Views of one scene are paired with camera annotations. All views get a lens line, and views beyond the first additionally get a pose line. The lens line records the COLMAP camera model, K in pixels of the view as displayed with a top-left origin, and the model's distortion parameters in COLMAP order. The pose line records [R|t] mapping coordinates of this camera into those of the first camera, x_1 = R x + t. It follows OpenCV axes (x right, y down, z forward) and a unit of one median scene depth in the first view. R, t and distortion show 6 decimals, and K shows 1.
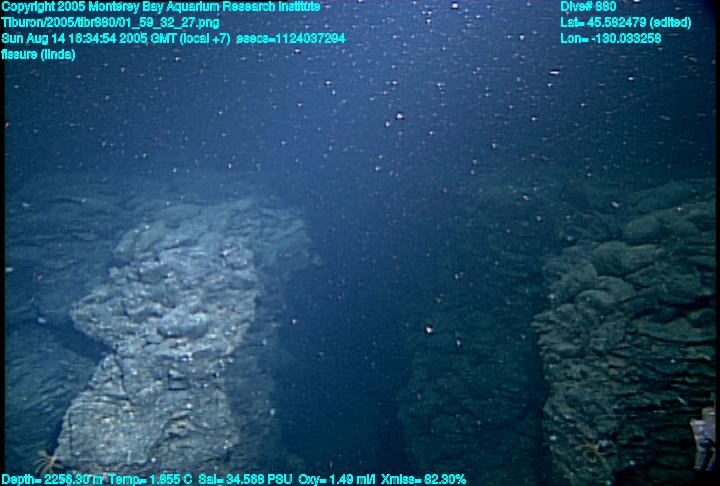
lens RADIAL K [[547.1, 0, 360.0], [0, 547.1, 243.0], [0, 0, 1]] dist [-0.003081, 0.000544]
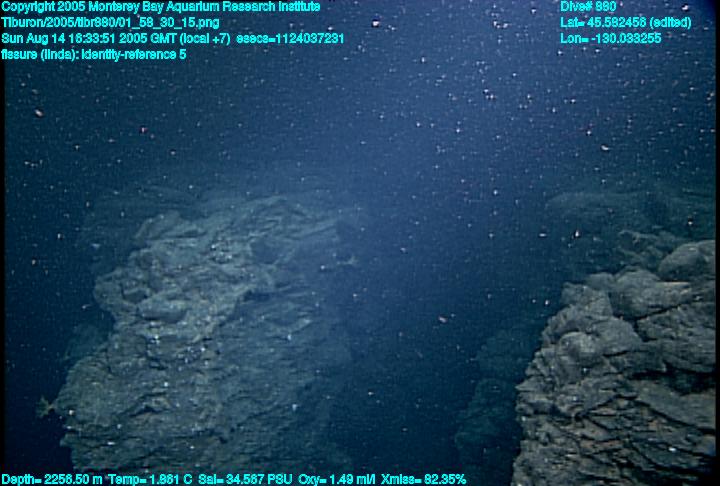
lens RADIAL K [[547.1, 0, 360.0], [0, 547.1, 243.0], [0, 0, 1]] dist [-0.003081, 0.000544]
pose [[0.905881, 0.077473, -0.416386, 0.463826], [-0.071953, 0.996987, 0.028962, -0.040512], [0.417376, 0.003724, 0.908726, 0.175474]]
